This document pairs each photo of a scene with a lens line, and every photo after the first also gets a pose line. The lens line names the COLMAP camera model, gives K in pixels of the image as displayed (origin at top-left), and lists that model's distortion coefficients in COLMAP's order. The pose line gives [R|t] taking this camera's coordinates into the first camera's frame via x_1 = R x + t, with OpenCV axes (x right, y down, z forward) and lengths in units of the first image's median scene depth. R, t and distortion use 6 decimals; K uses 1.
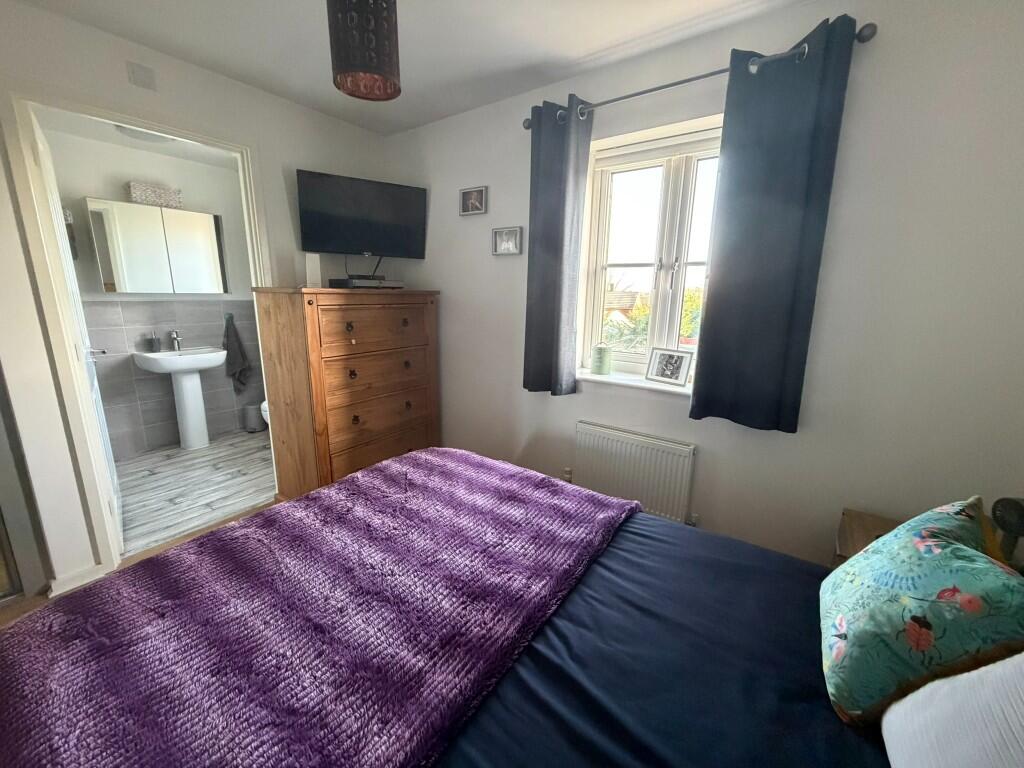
lens RADIAL K [[410.4, 0, 512.0], [0, 410.4, 381.2], [0, 0, 1]] dist [0.002755, -0.000451]
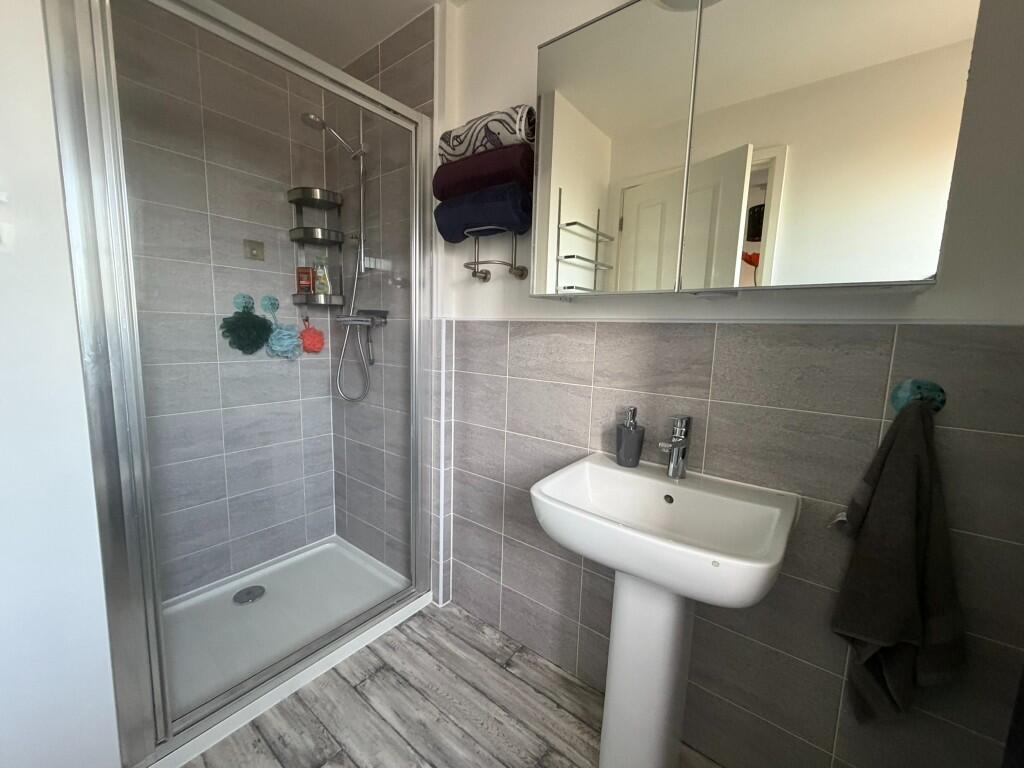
lens RADIAL K [[410.4, 0, 513.0], [0, 410.4, 385.8], [0, 0, 1]] dist [0.002755, -0.000451]
pose [[-0.047713, 0.112344, -0.992523, -0.502624], [-0.246886, 0.961498, 0.120701, -0.148085], [0.967869, 0.250799, -0.018140, 0.865088]]
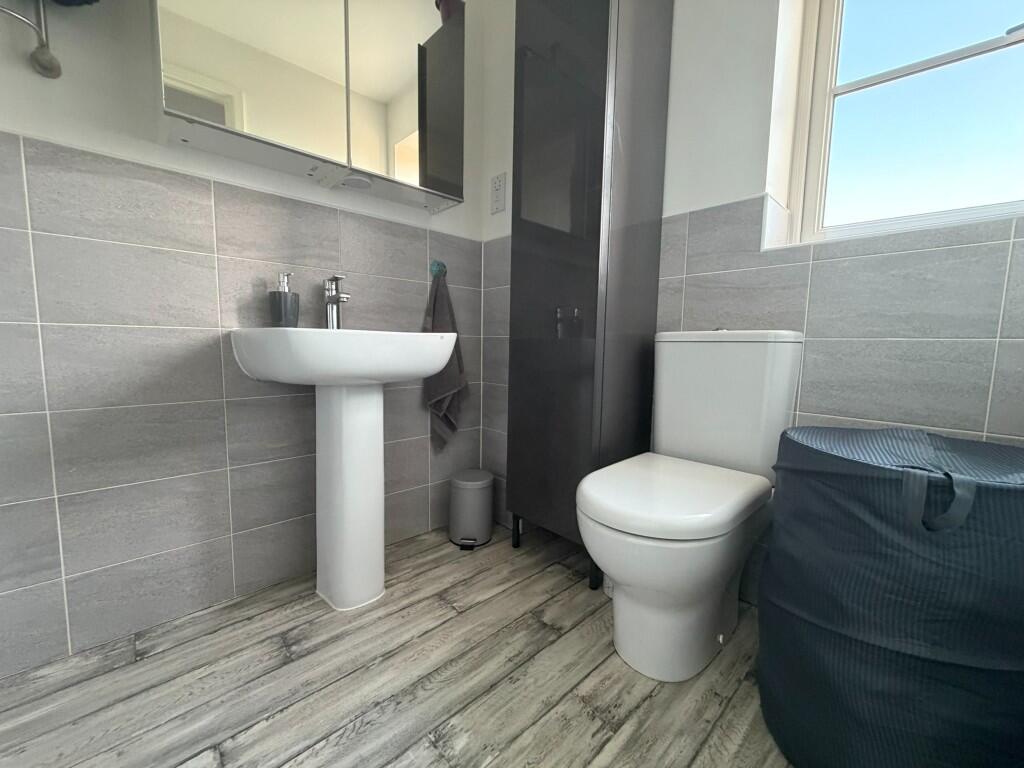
lens RADIAL K [[410.4, 0, 511.4], [0, 410.4, 385.4], [0, 0, 1]] dist [0.002755, -0.000451]
pose [[0.980098, 0.013474, -0.198056, -0.574048], [-0.037606, 0.992230, -0.118594, 0.013914], [0.194919, 0.123682, 0.972990, 0.664862]]
